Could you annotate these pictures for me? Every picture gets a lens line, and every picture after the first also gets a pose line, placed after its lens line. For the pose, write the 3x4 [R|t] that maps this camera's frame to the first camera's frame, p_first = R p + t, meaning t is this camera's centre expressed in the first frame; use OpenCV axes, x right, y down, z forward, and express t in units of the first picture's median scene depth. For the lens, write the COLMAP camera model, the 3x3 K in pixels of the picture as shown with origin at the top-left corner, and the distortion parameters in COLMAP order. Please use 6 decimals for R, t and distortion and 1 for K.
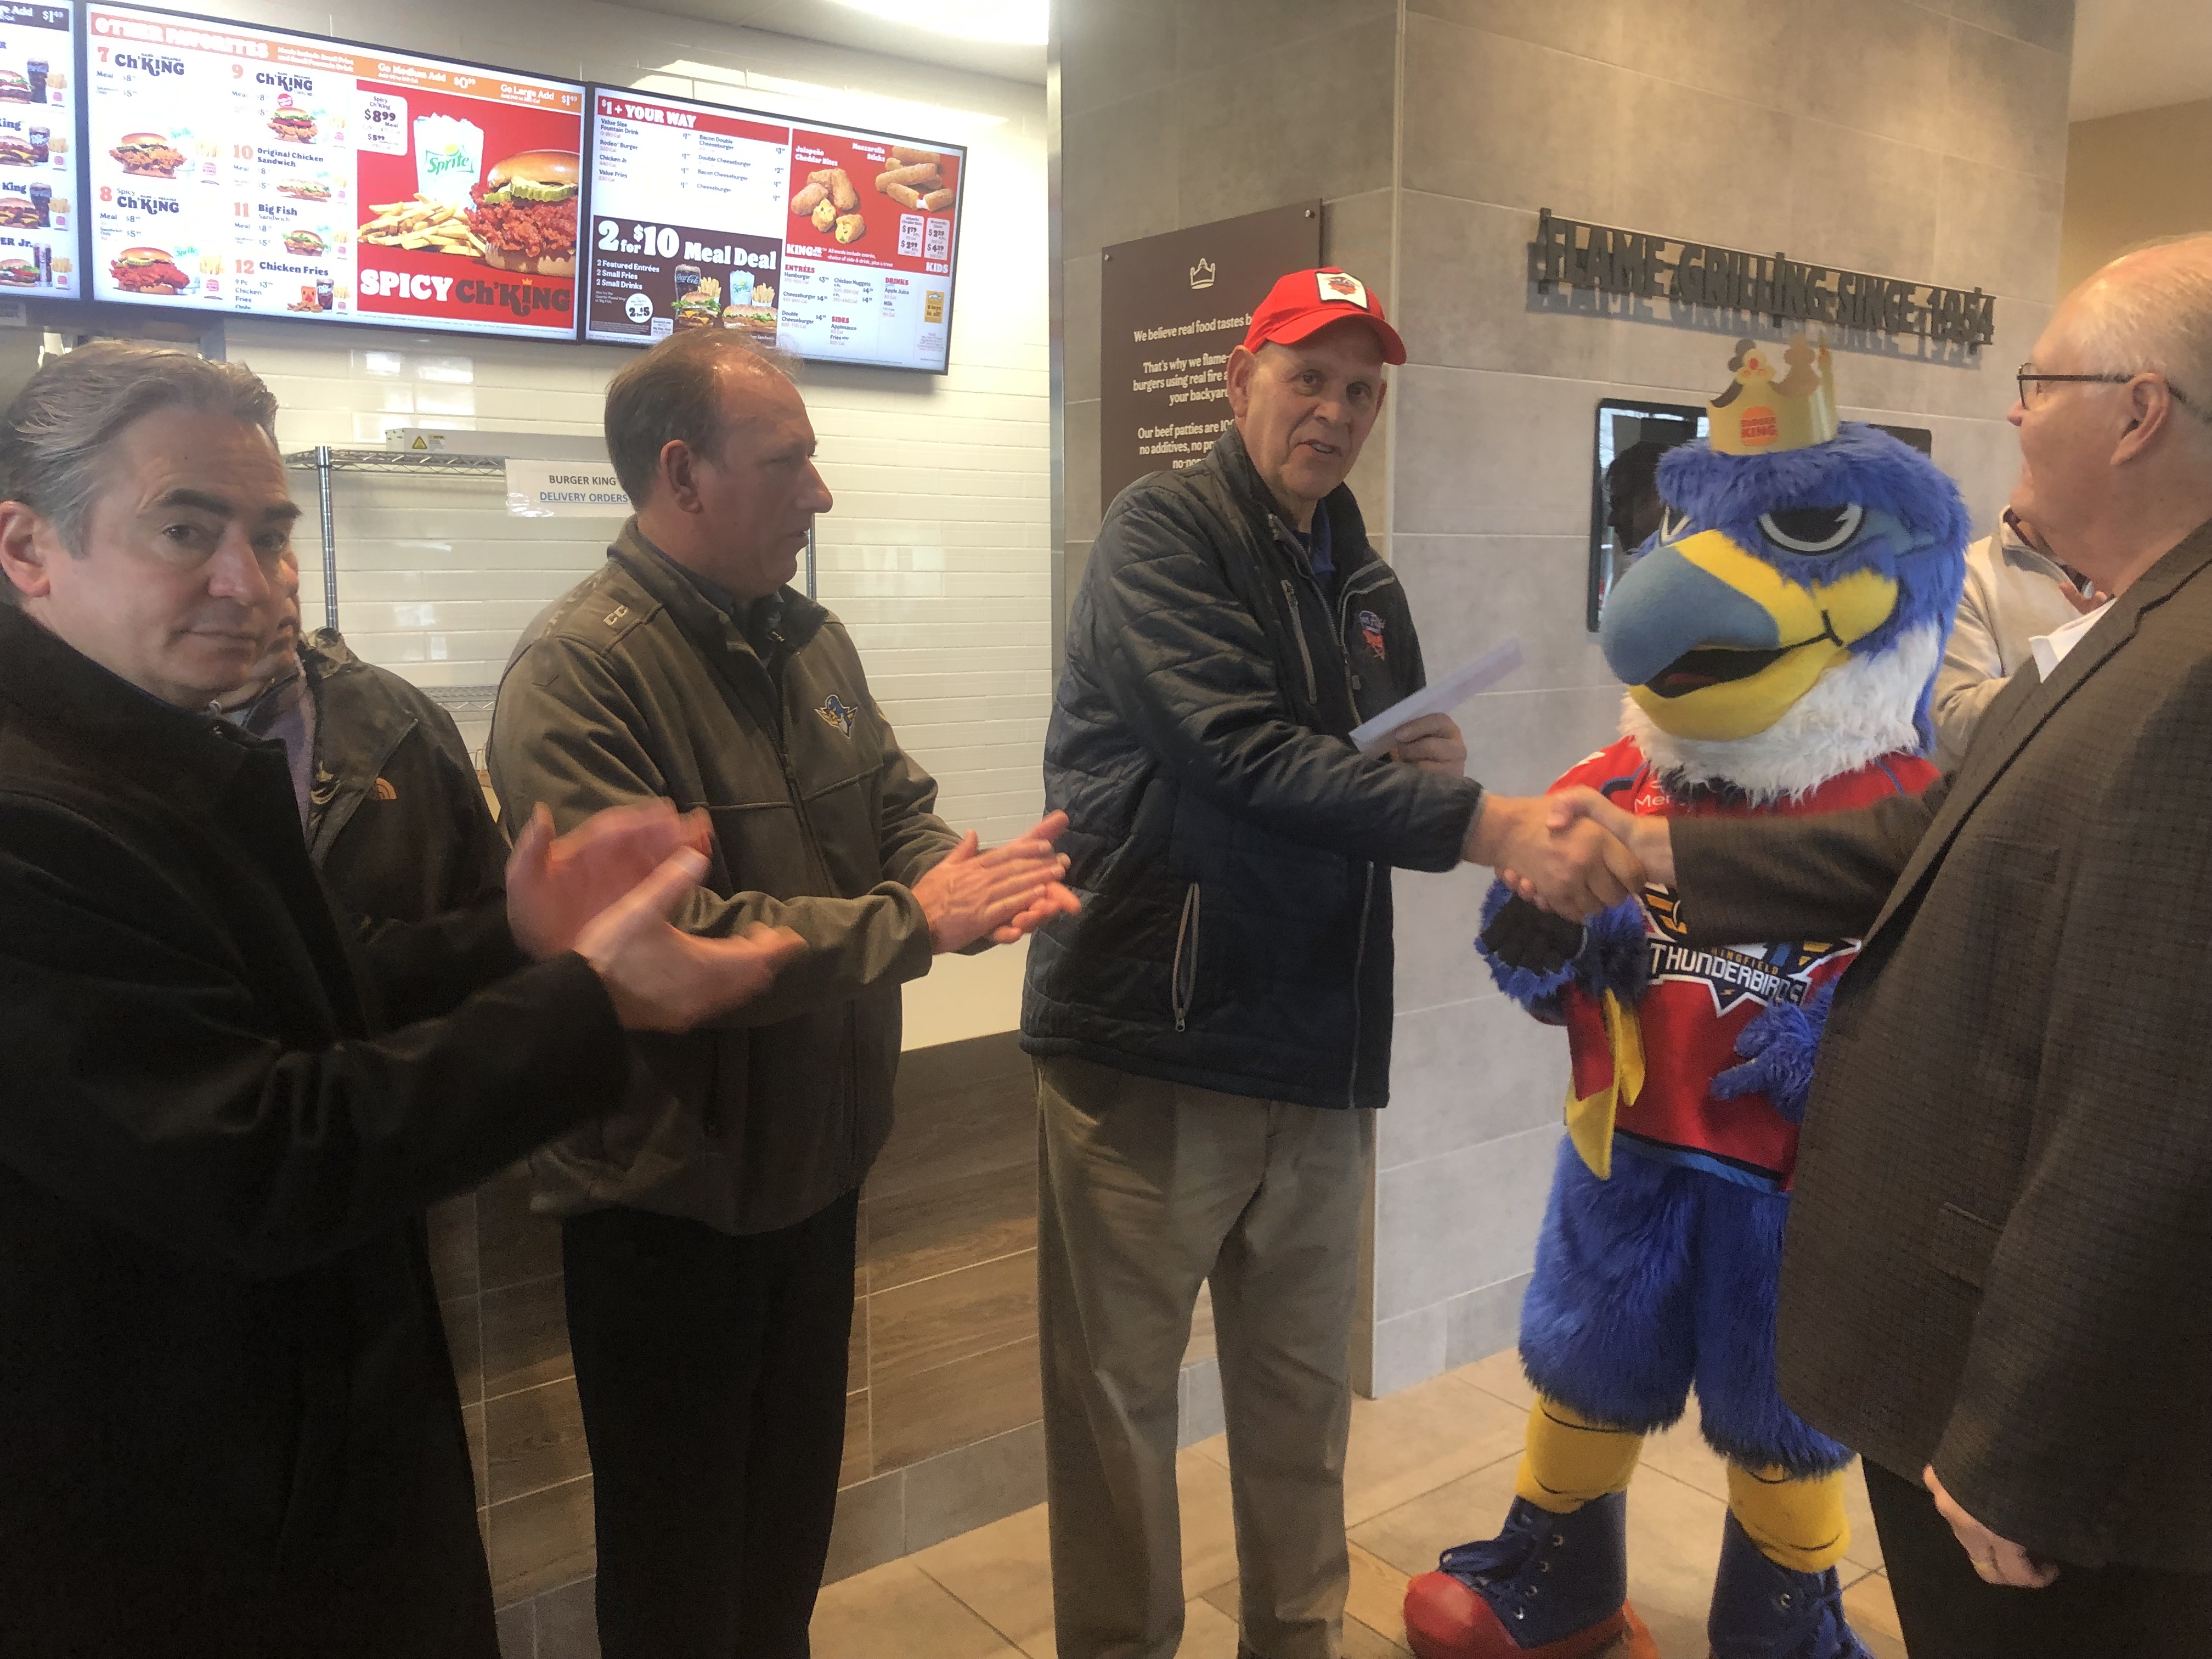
lens RADIAL K [[1848.6, 0, 1130.2], [0, 1848.6, 815.2], [0, 0, 1]] dist [-0.019018, 0.036609]
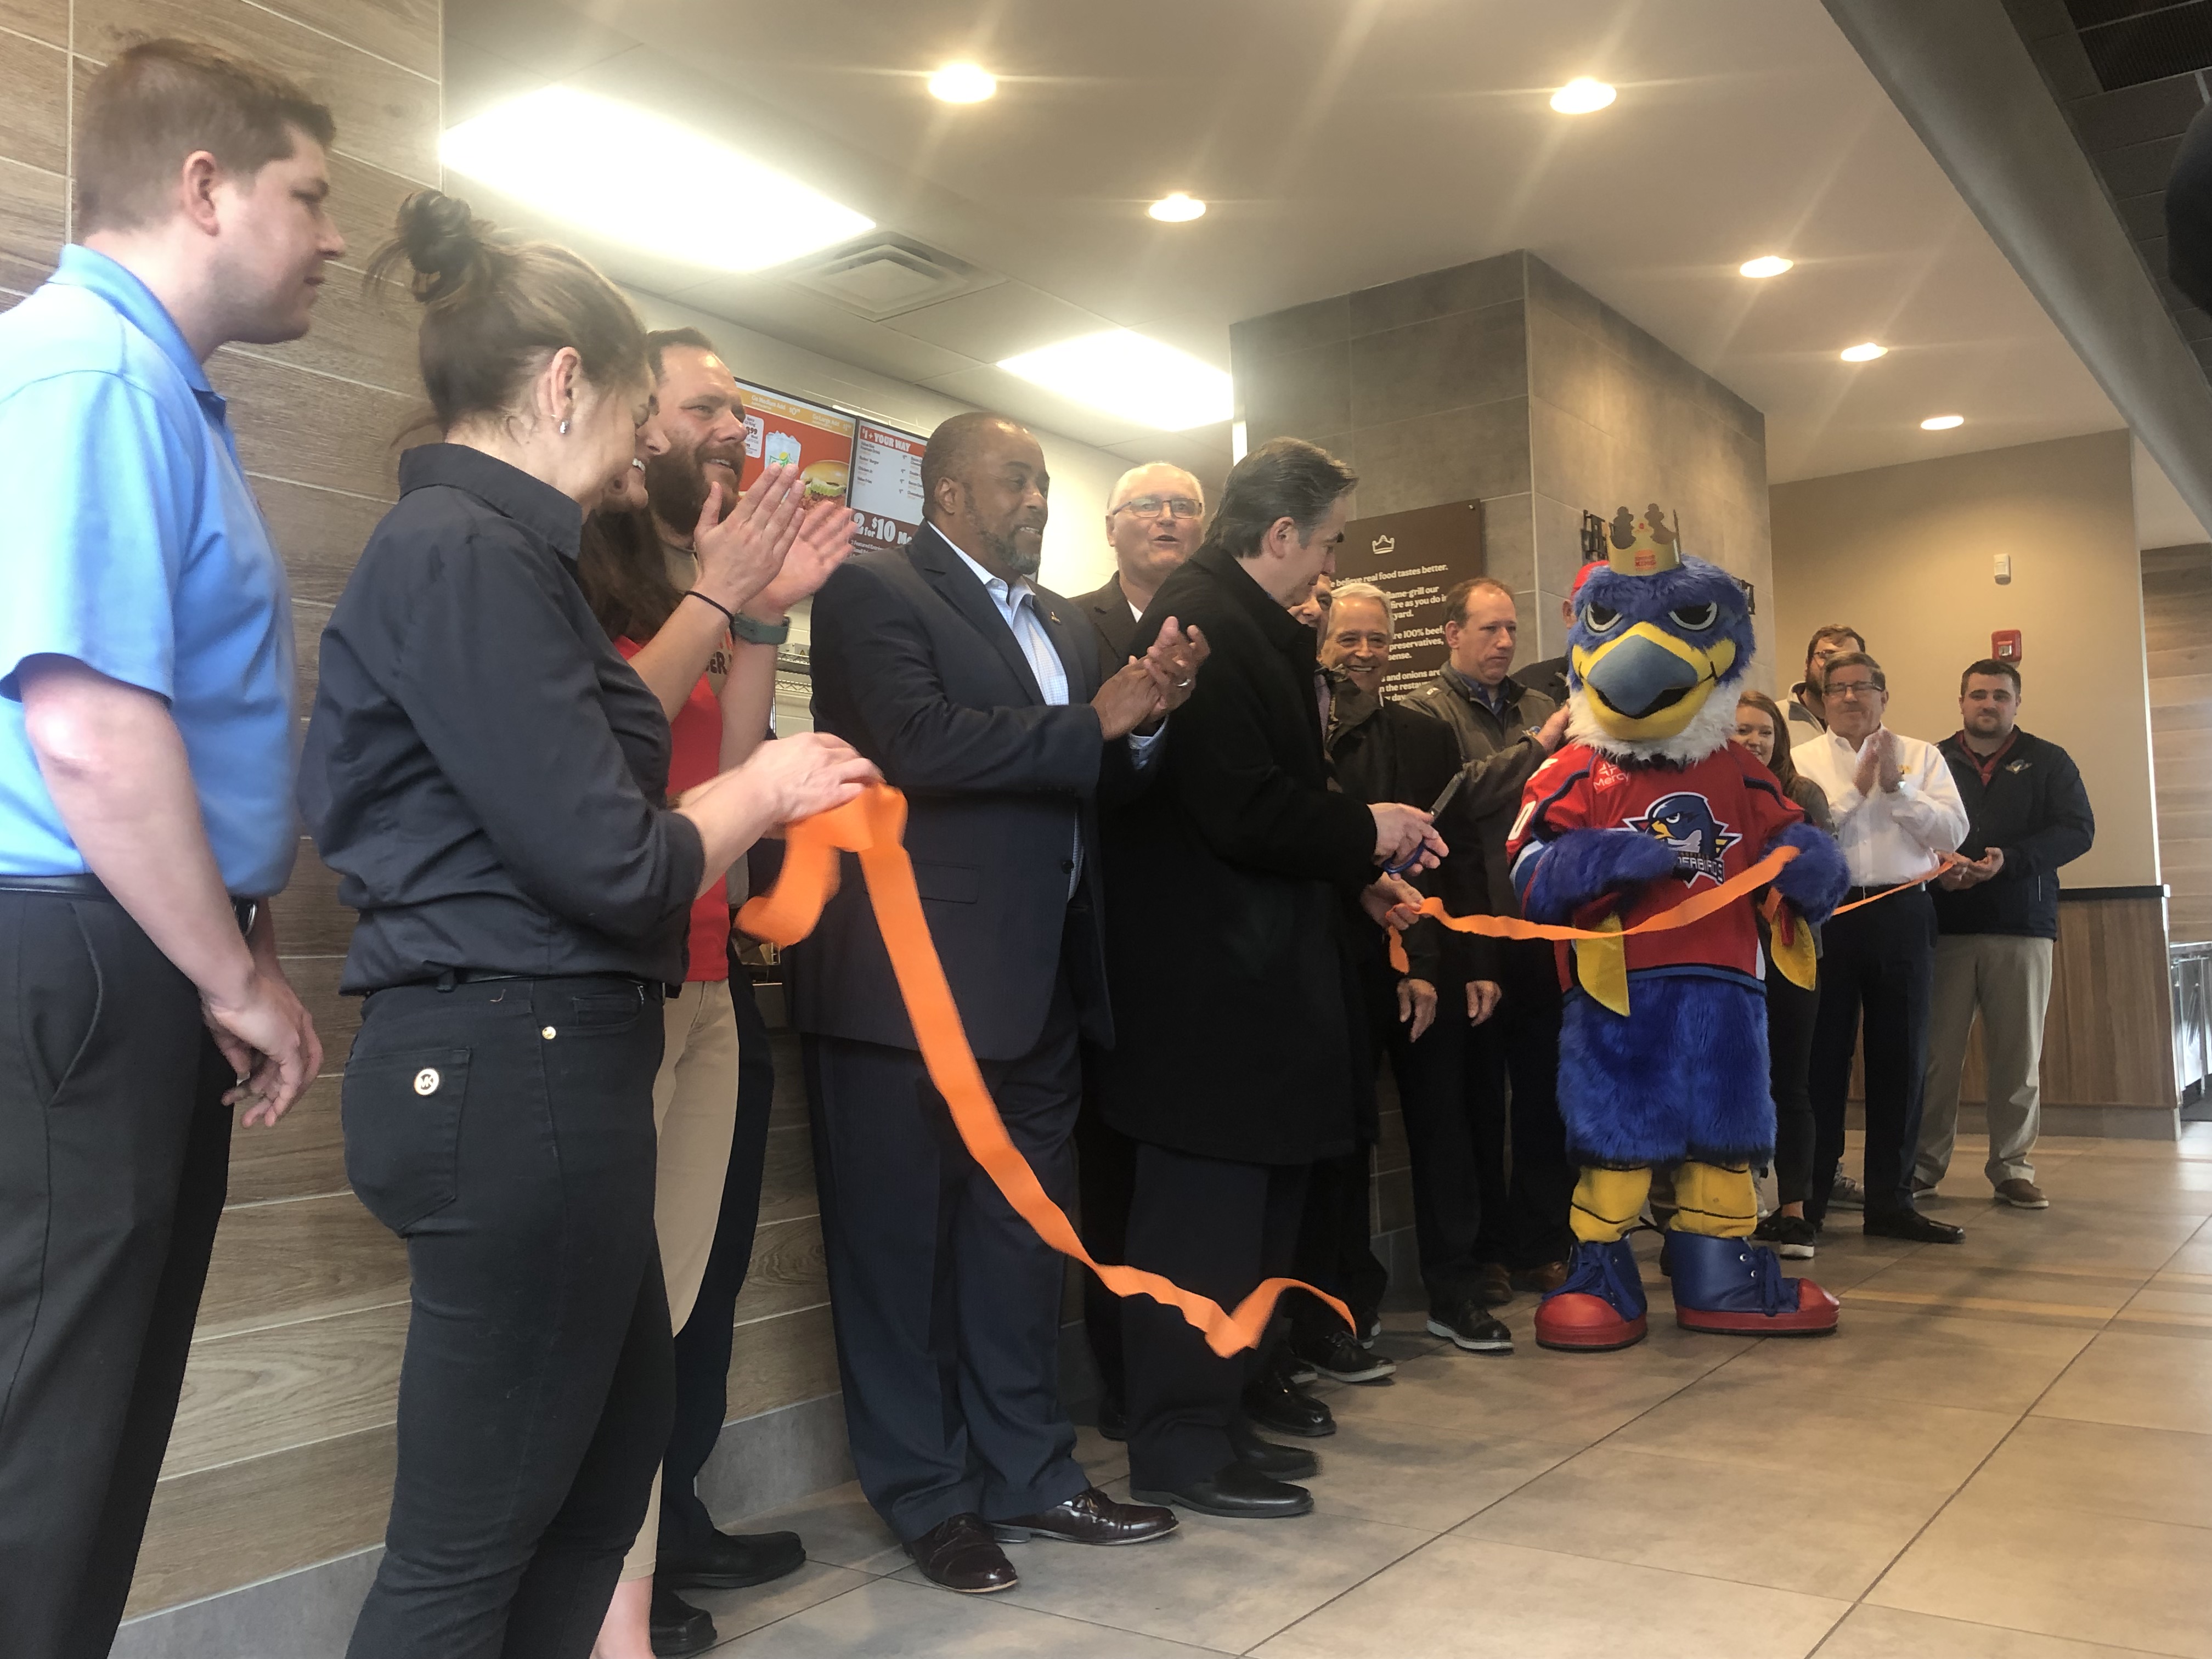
lens RADIAL K [[1957.0, 0, 1106.8], [0, 1957.0, 881.4], [0, 0, 1]] dist [0.005853, 0.001503]
pose [[0.957916, -0.018106, 0.286476, -0.574945], [0.068317, 0.983711, -0.166267, 0.220343], [-0.278800, 0.178841, 0.943550, -0.411200]]
